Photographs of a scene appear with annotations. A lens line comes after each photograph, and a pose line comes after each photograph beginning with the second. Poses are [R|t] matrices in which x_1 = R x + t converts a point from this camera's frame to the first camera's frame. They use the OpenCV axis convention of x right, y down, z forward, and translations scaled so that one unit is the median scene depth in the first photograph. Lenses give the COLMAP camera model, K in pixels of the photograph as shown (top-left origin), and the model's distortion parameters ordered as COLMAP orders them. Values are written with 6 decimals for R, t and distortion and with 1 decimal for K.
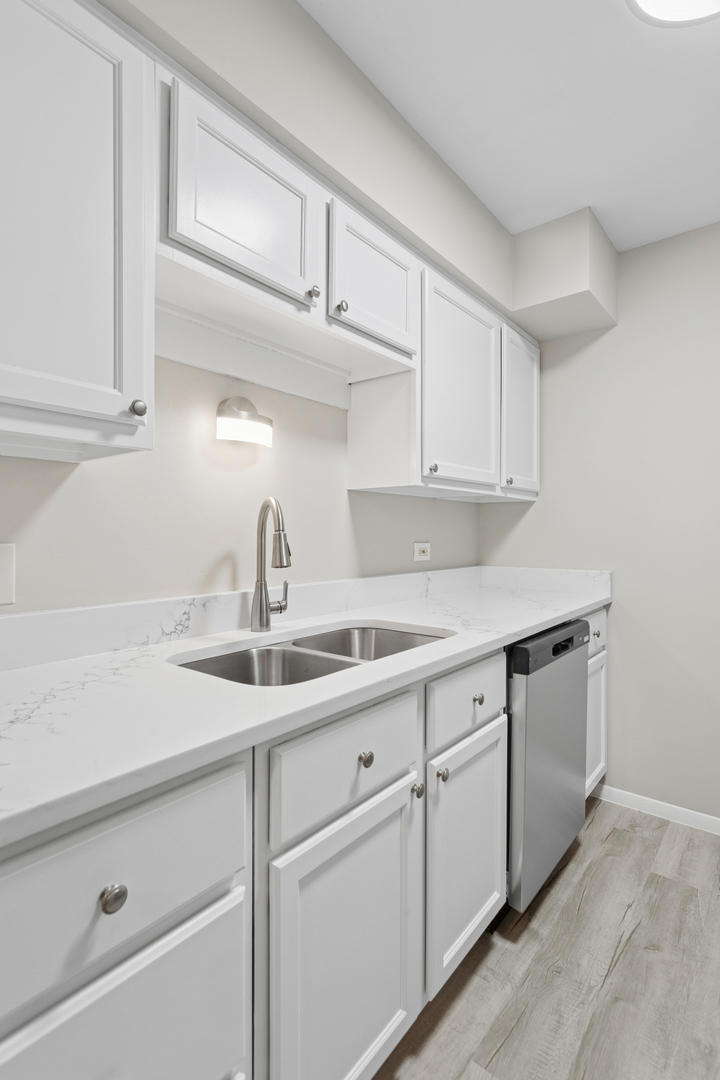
lens RADIAL K [[521.4, 0, 359.6], [0, 521.4, 534.7], [0, 0, 1]] dist [-0.000799, 0.000979]
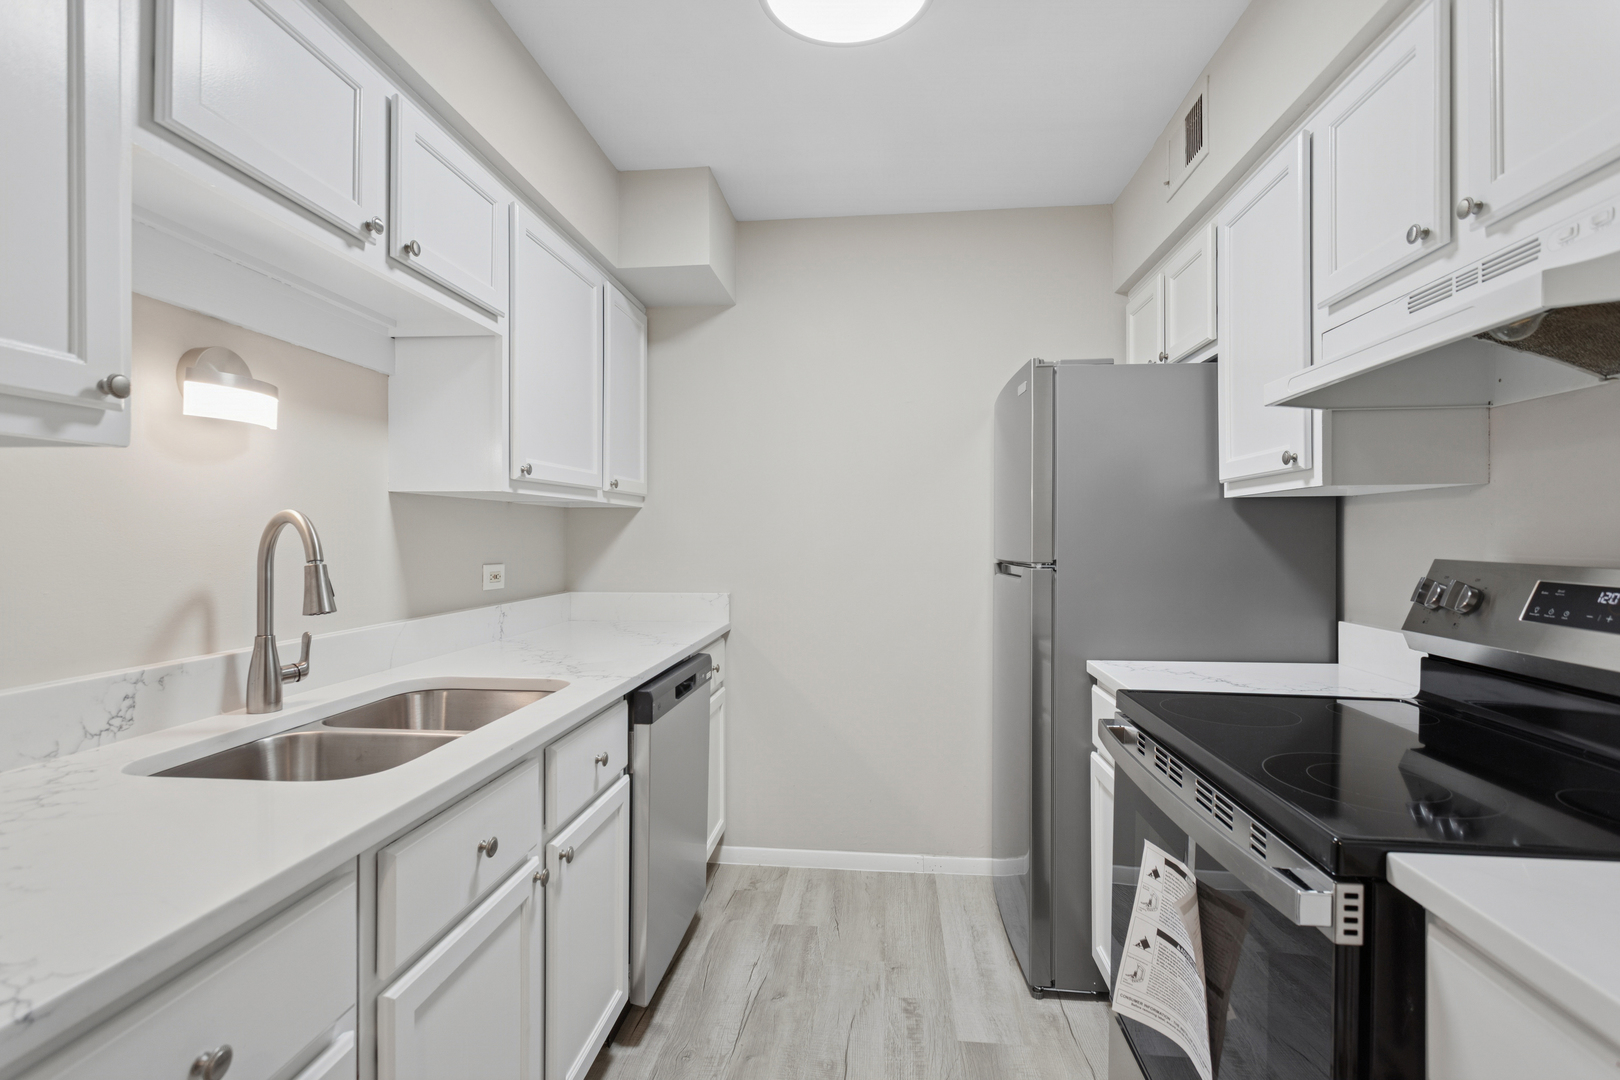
lens RADIAL K [[764.1, 0, 804.5], [0, 764.1, 541.8], [0, 0, 1]] dist [-0.000719, 0.000337]
pose [[0.838829, -0.004415, 0.544378, -0.139931], [0.000615, 0.999974, 0.007161, -0.034443], [-0.544395, -0.005672, 0.838810, -0.168305]]
